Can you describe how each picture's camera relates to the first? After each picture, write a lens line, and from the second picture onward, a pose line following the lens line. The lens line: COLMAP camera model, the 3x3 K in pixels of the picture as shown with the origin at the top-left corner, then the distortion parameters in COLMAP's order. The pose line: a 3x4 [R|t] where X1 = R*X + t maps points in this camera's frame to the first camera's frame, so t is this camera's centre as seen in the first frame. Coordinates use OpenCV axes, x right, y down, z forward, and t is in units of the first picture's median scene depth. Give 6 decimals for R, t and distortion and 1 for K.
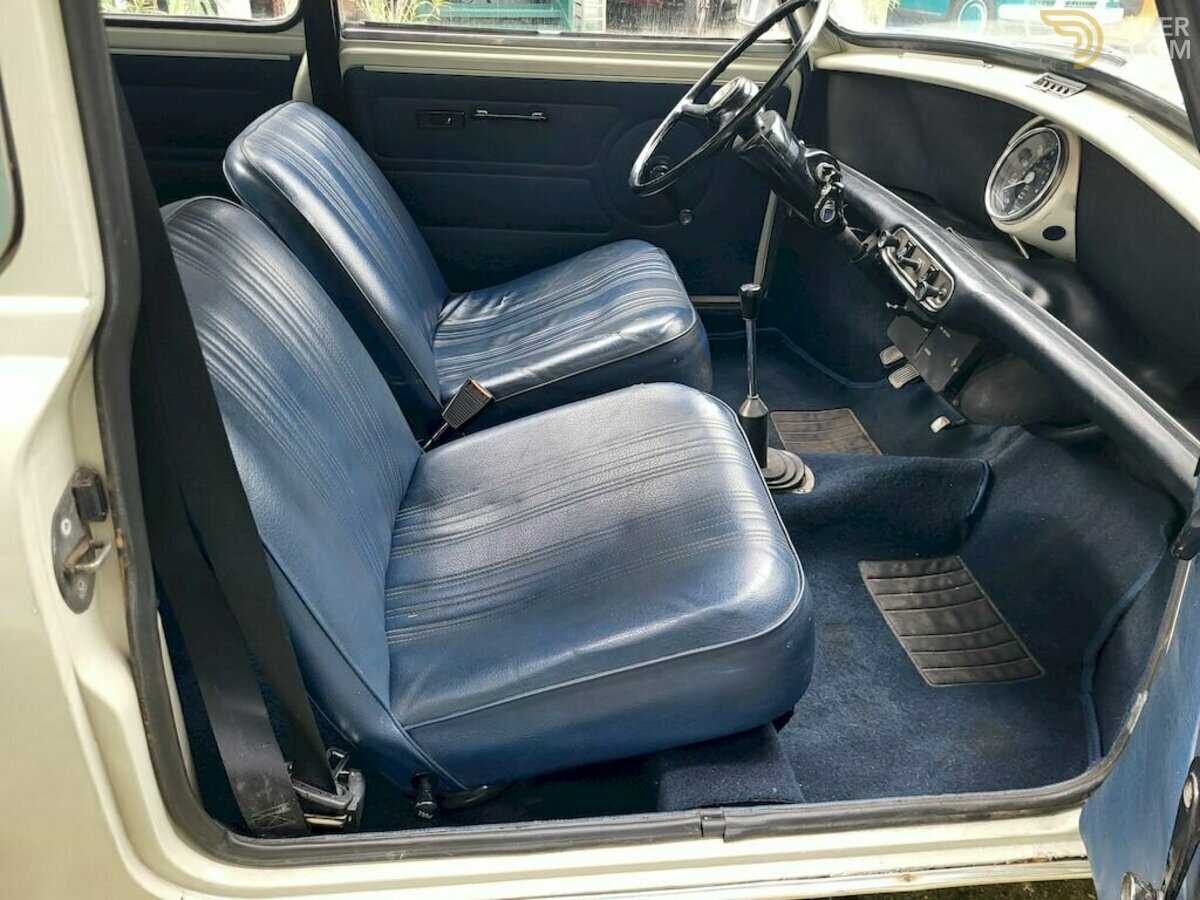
lens RADIAL K [[935.4, 0, 625.0], [0, 935.4, 459.1], [0, 0, 1]] dist [0.039528, -0.036460]
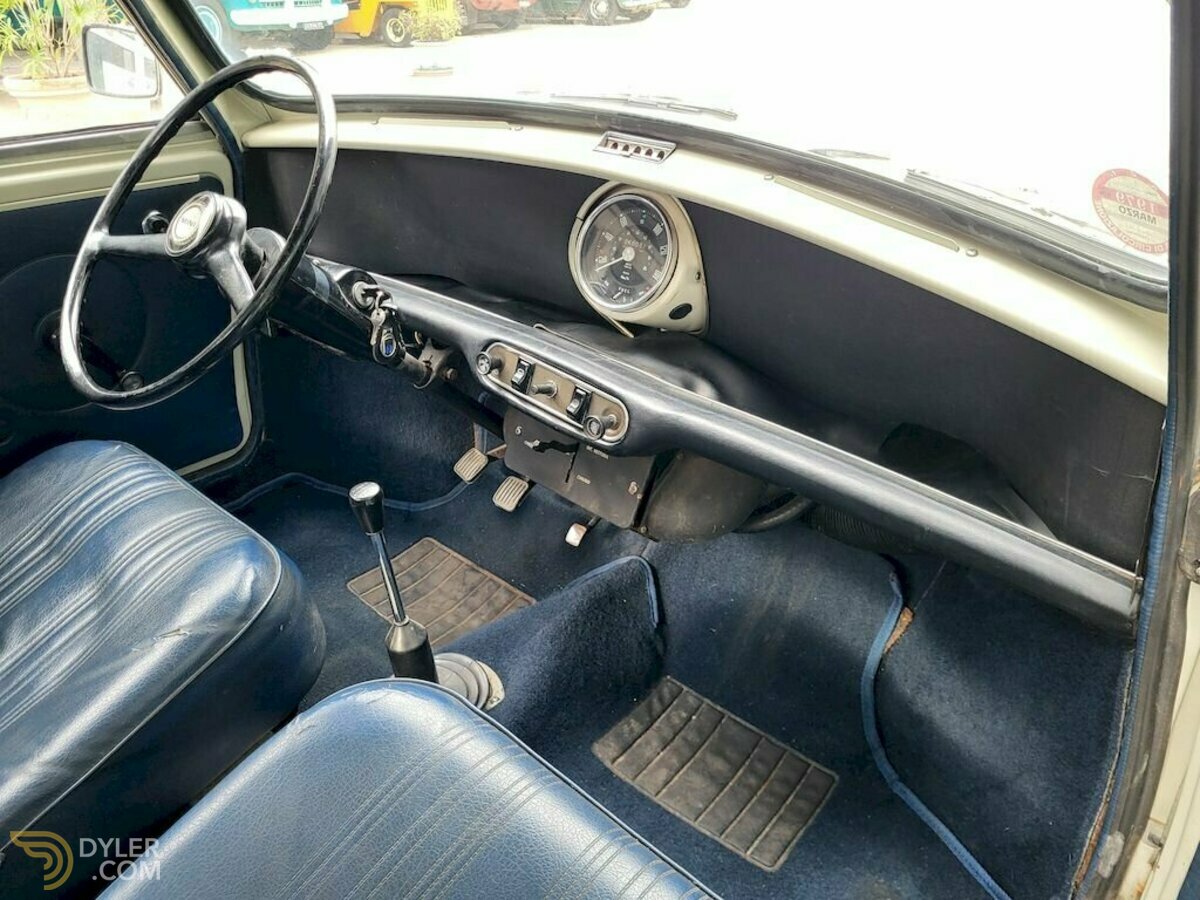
lens RADIAL K [[935.4, 0, 625.0], [0, 935.4, 459.1], [0, 0, 1]] dist [0.039528, -0.036460]
pose [[0.747124, -0.348534, 0.565976, -0.099601], [0.350016, 0.930172, 0.110767, -0.205487], [-0.565061, 0.115344, 0.816947, 0.316512]]
